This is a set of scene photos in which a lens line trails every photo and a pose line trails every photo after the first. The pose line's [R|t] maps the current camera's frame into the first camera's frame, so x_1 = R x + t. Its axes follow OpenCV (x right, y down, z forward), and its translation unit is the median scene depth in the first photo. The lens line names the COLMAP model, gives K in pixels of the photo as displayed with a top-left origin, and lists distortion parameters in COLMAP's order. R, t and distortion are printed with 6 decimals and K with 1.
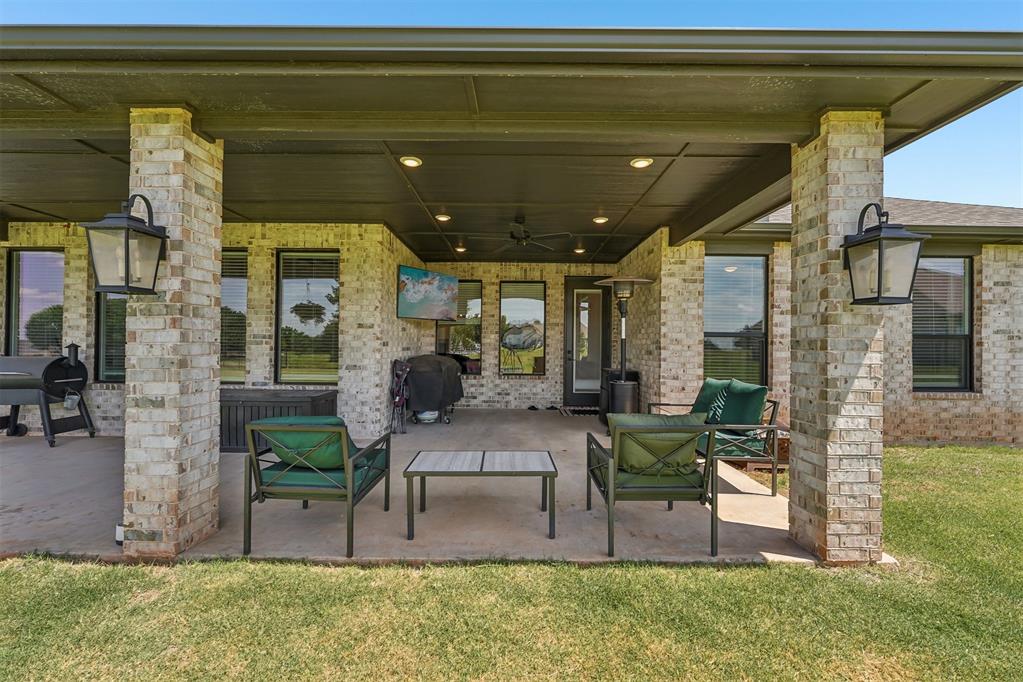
lens RADIAL K [[416.2, 0, 518.0], [0, 416.2, 342.3], [0, 0, 1]] dist [-0.001525, -0.000118]
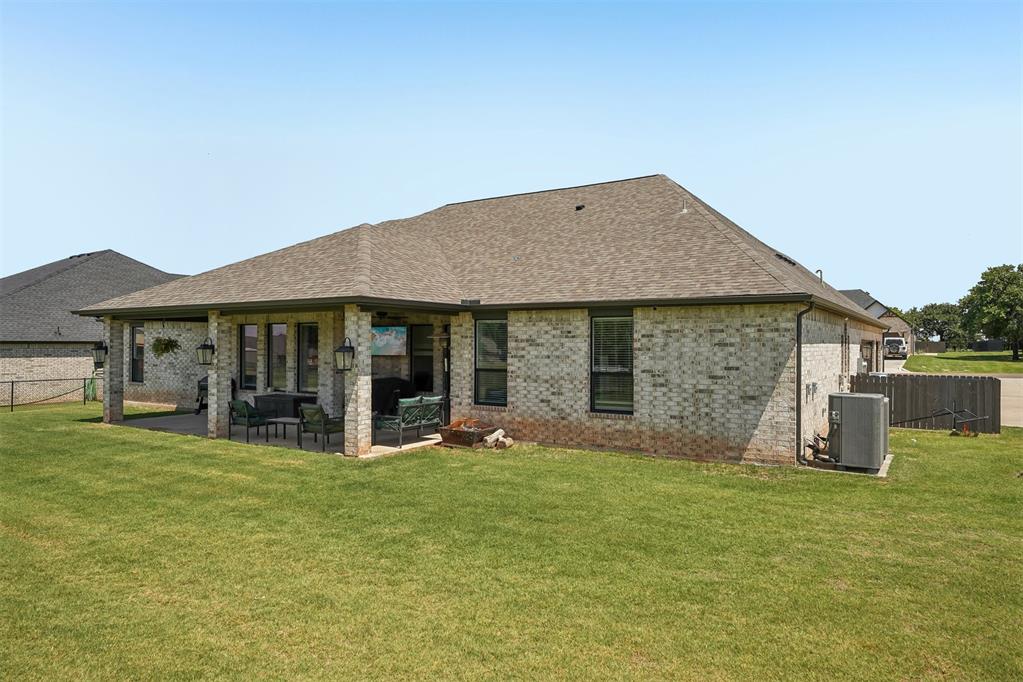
lens RADIAL K [[659.4, 0, 504.5], [0, 659.4, 340.8], [0, 0, 1]] dist [-0.000526, 0.000070]
pose [[0.835635, -0.010930, -0.549176, 1.962697], [0.009834, 0.999939, -0.004938, -0.119174], [0.549197, -0.001274, 0.835692, -1.064740]]
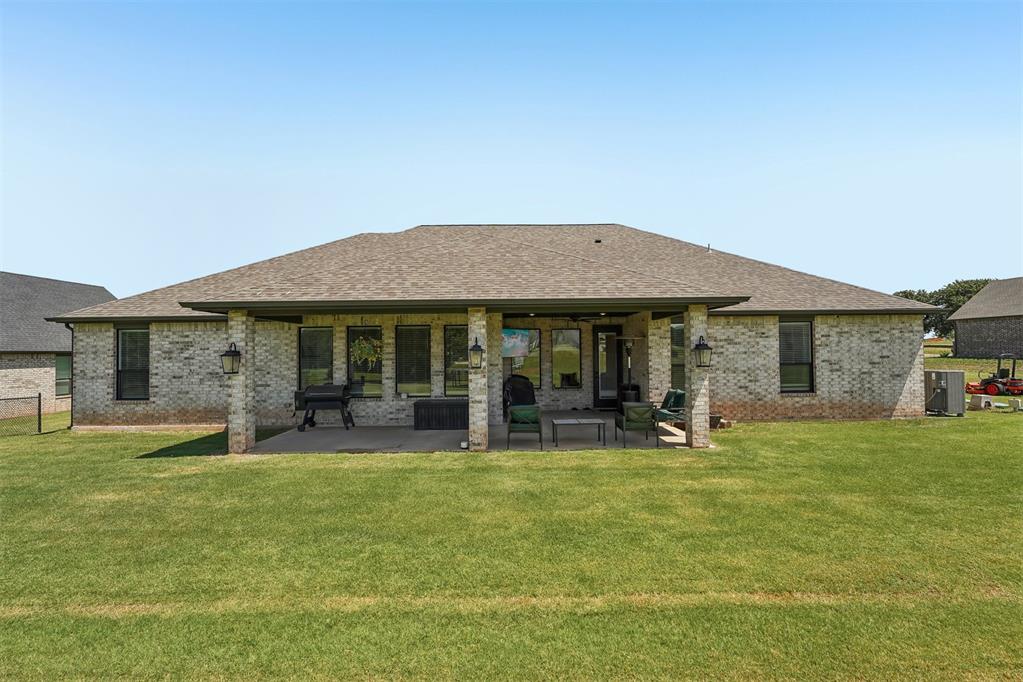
lens RADIAL K [[475.9, 0, 518.4], [0, 475.9, 343.3], [0, 0, 1]] dist [-0.004578, 0.000658]
pose [[0.999753, -0.021426, 0.005944, -0.266857], [0.021477, 0.999731, -0.008726, -0.118253], [-0.005755, 0.008851, 0.999944, -1.187788]]
